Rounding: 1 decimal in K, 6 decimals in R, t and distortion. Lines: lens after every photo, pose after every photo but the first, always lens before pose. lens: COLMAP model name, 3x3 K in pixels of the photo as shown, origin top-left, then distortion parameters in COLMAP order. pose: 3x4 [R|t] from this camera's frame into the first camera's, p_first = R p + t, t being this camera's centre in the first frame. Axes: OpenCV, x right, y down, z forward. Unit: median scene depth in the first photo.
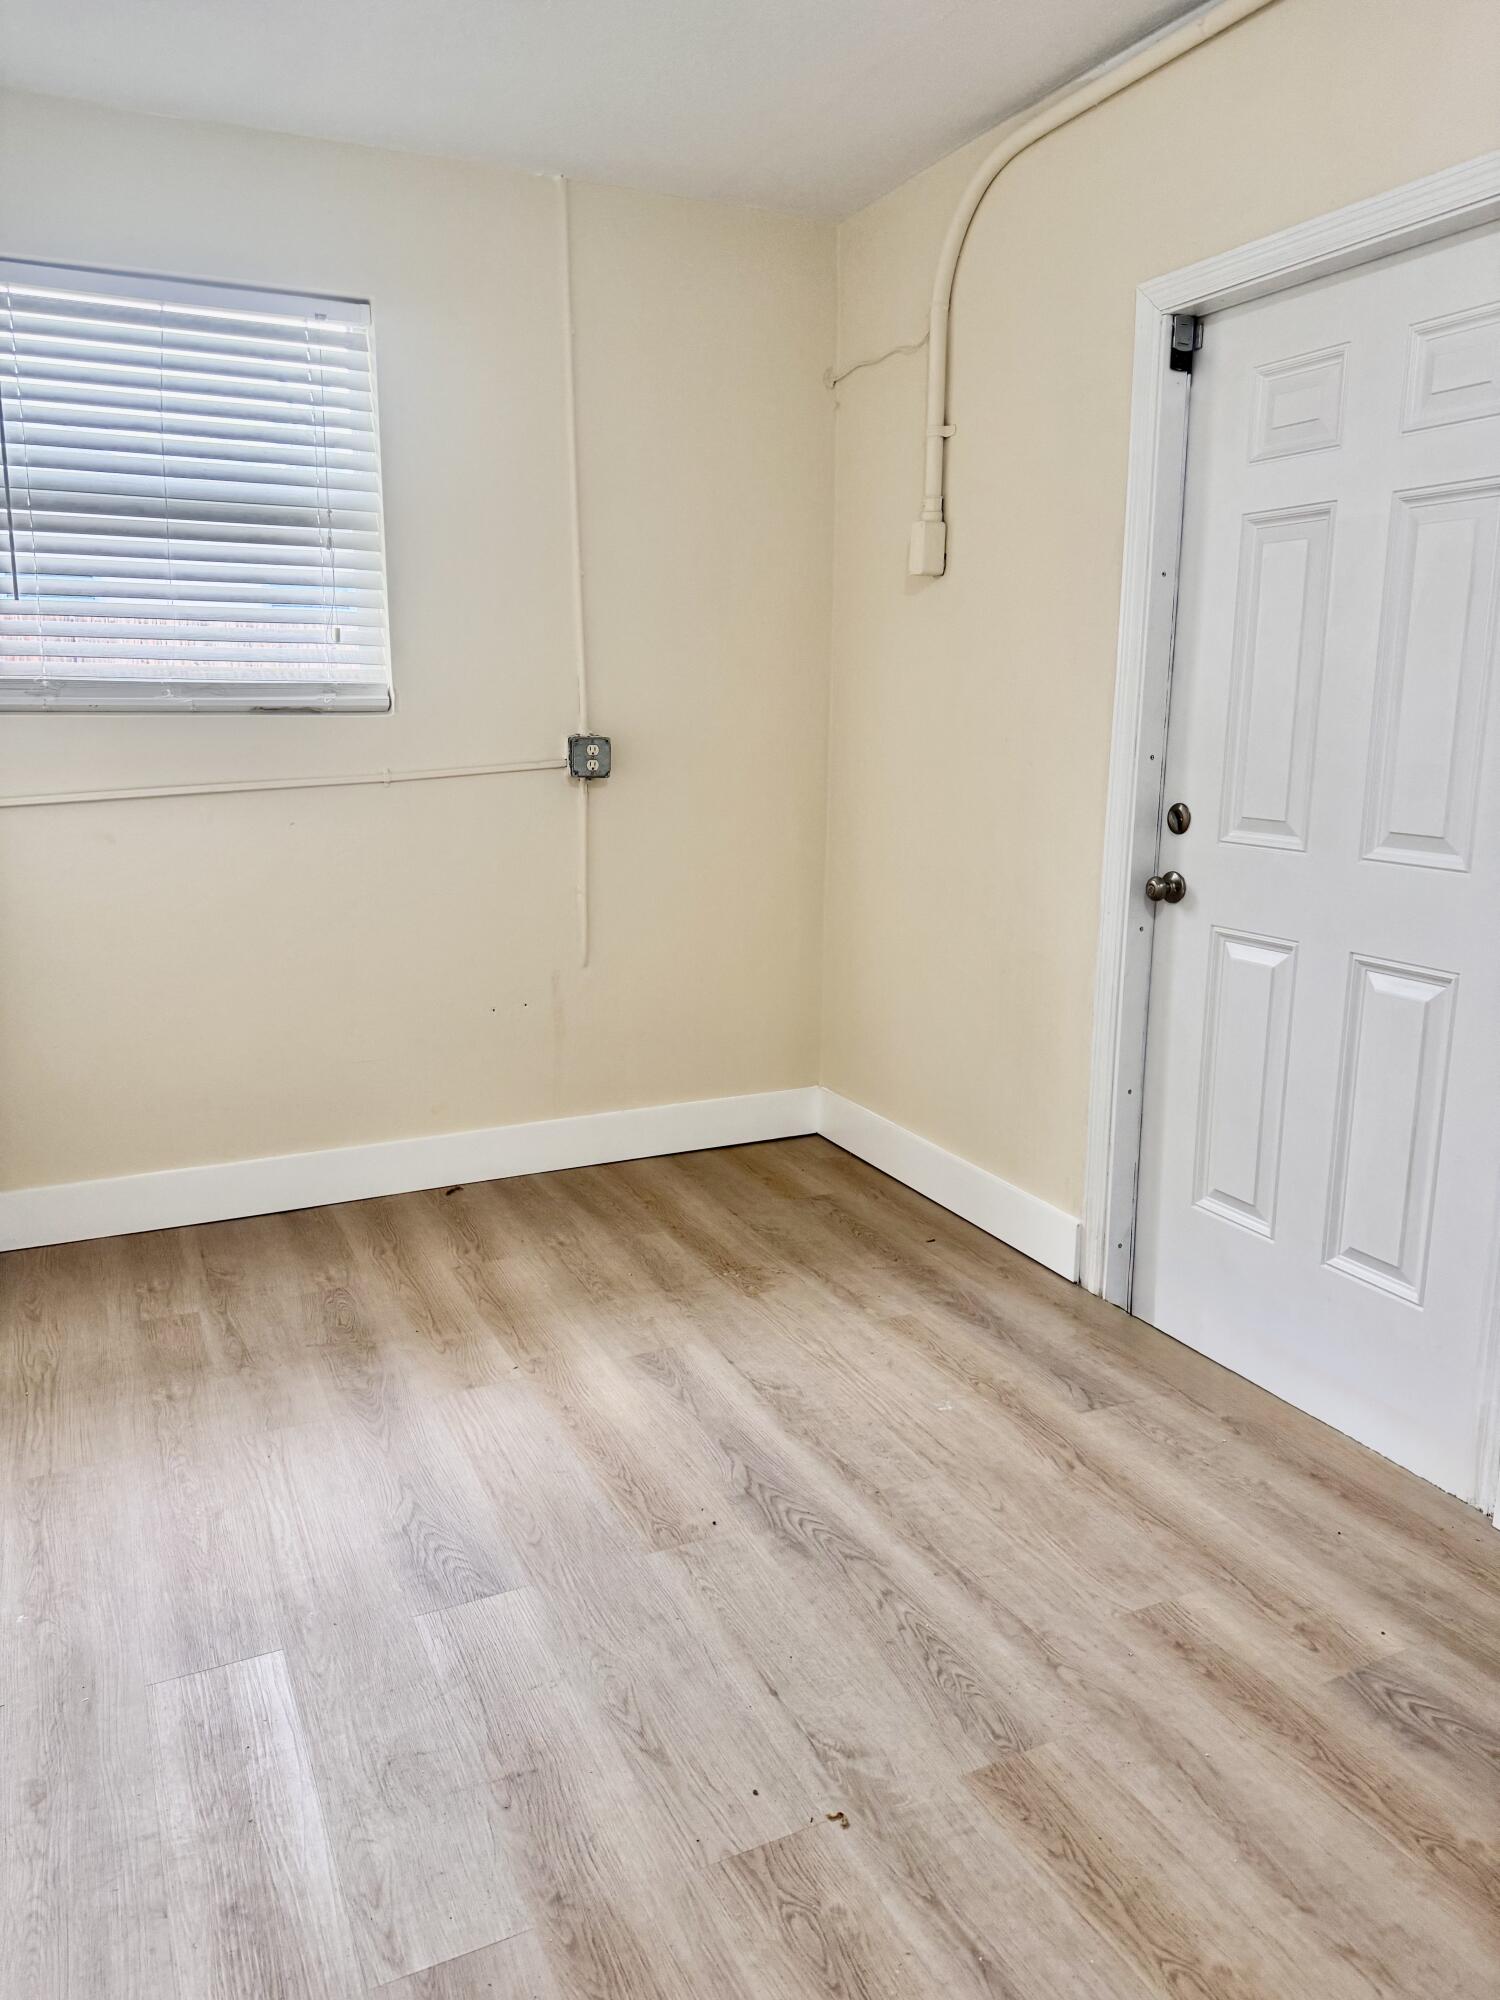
lens RADIAL K [[1358.5, 0, 750.0], [0, 1358.5, 1000.0], [0, 0, 1]] dist [-0.004884, -0.003439]
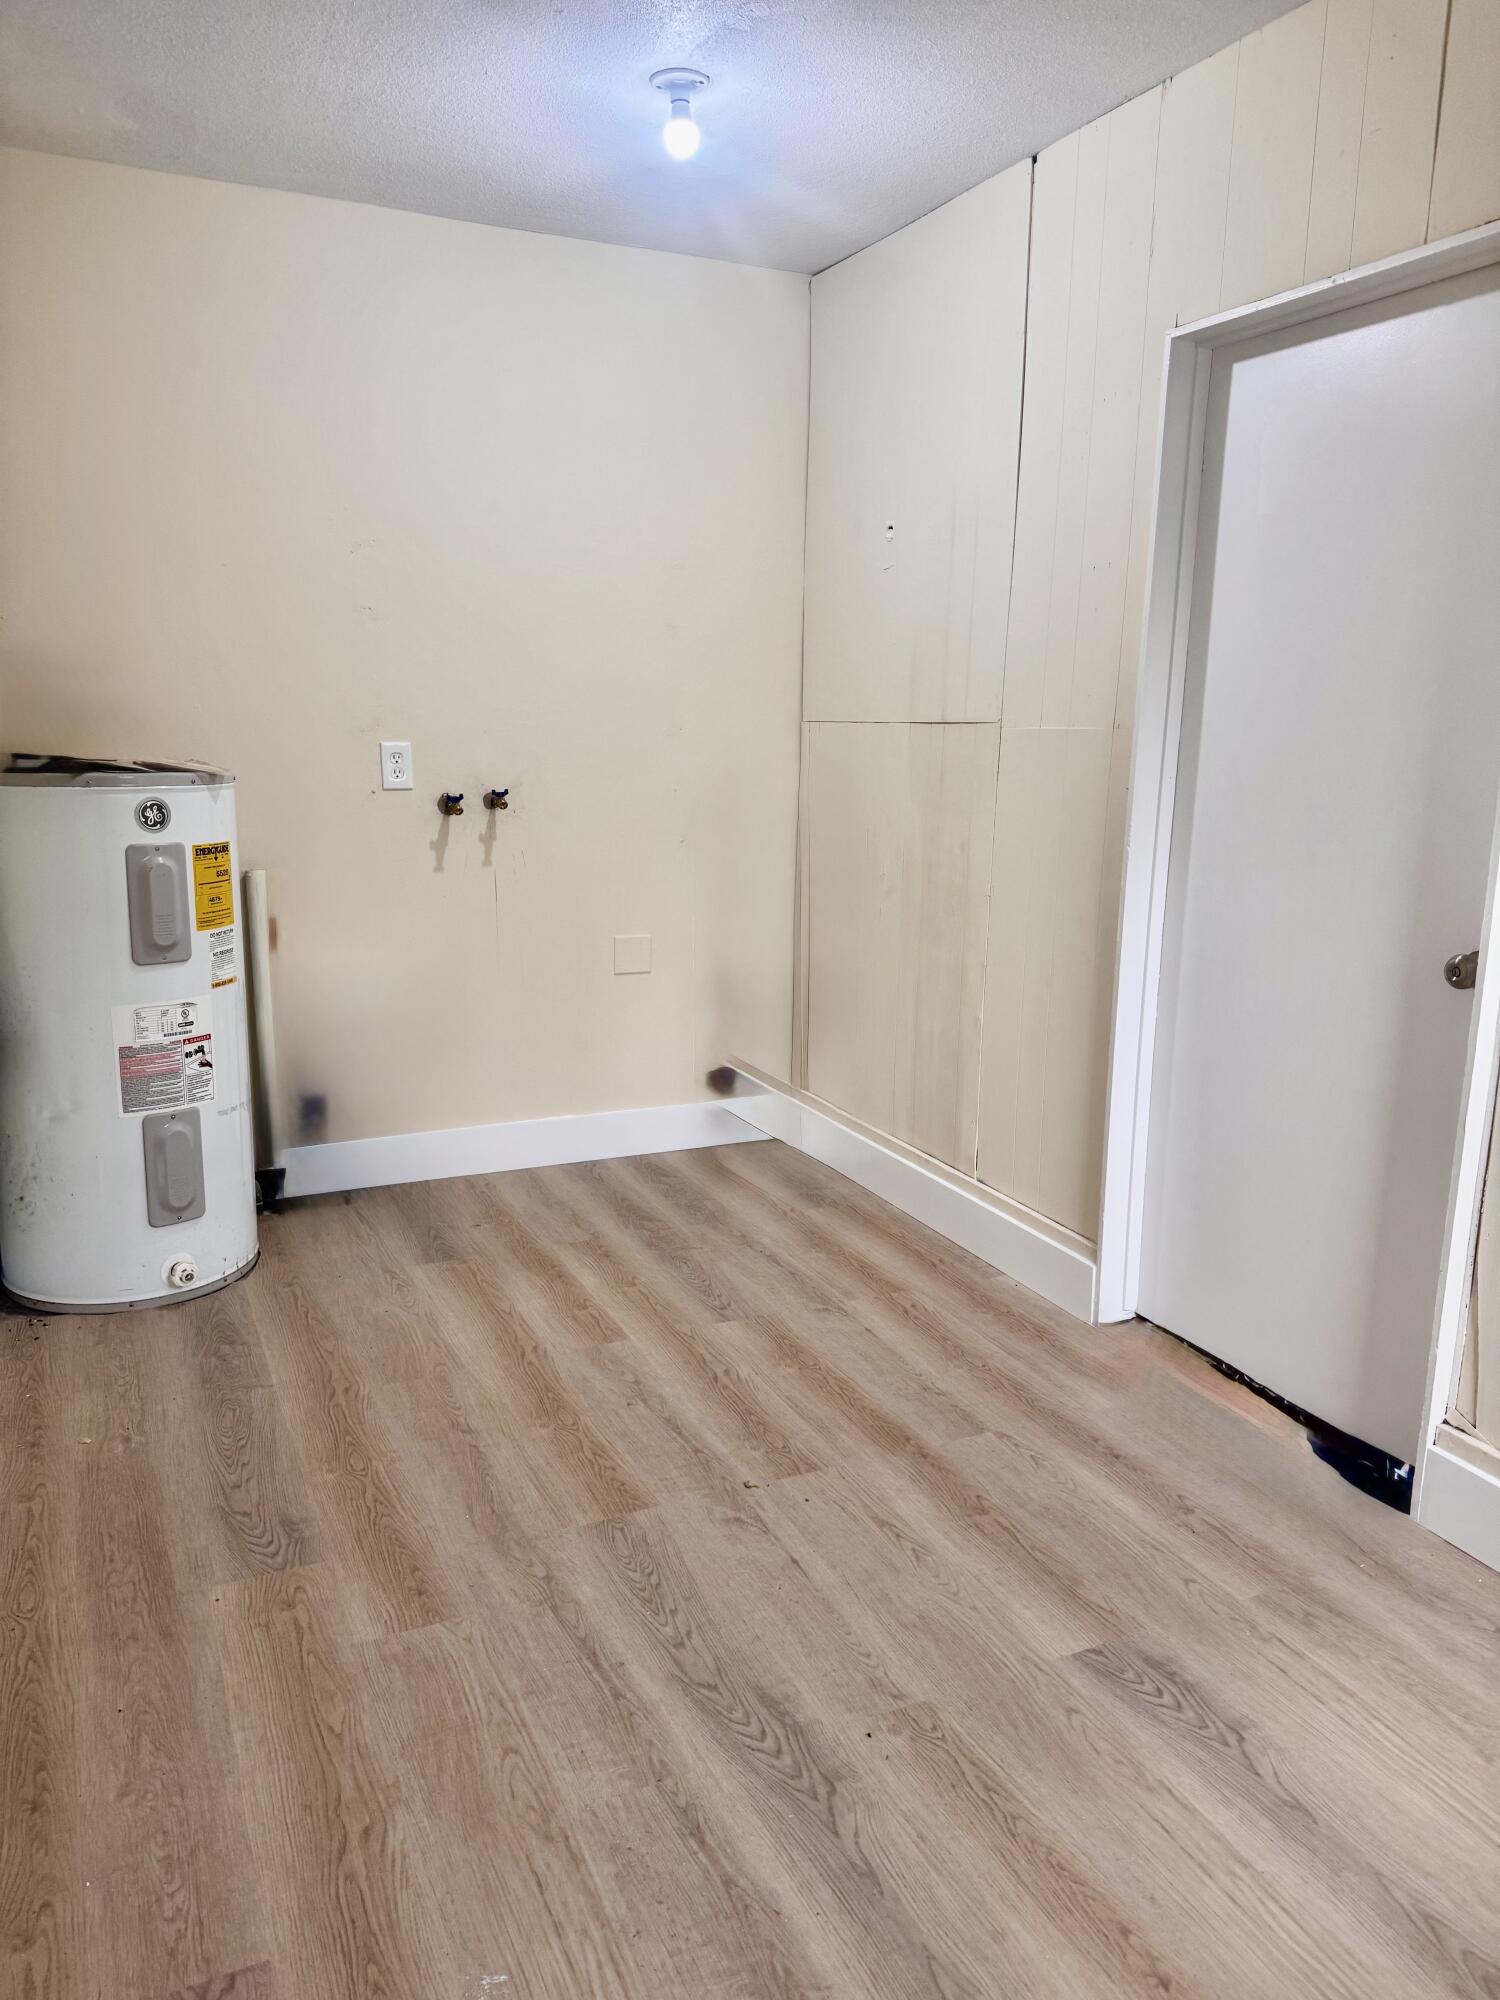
lens RADIAL K [[1358.5, 0, 750.0], [0, 1358.5, 1000.0], [0, 0, 1]] dist [-0.004884, -0.003439]
pose [[-0.999694, -0.024292, 0.004568, 0.059114], [-0.020284, 0.911844, 0.410035, -0.398151], [-0.014125, 0.409817, -0.912058, 1.758690]]
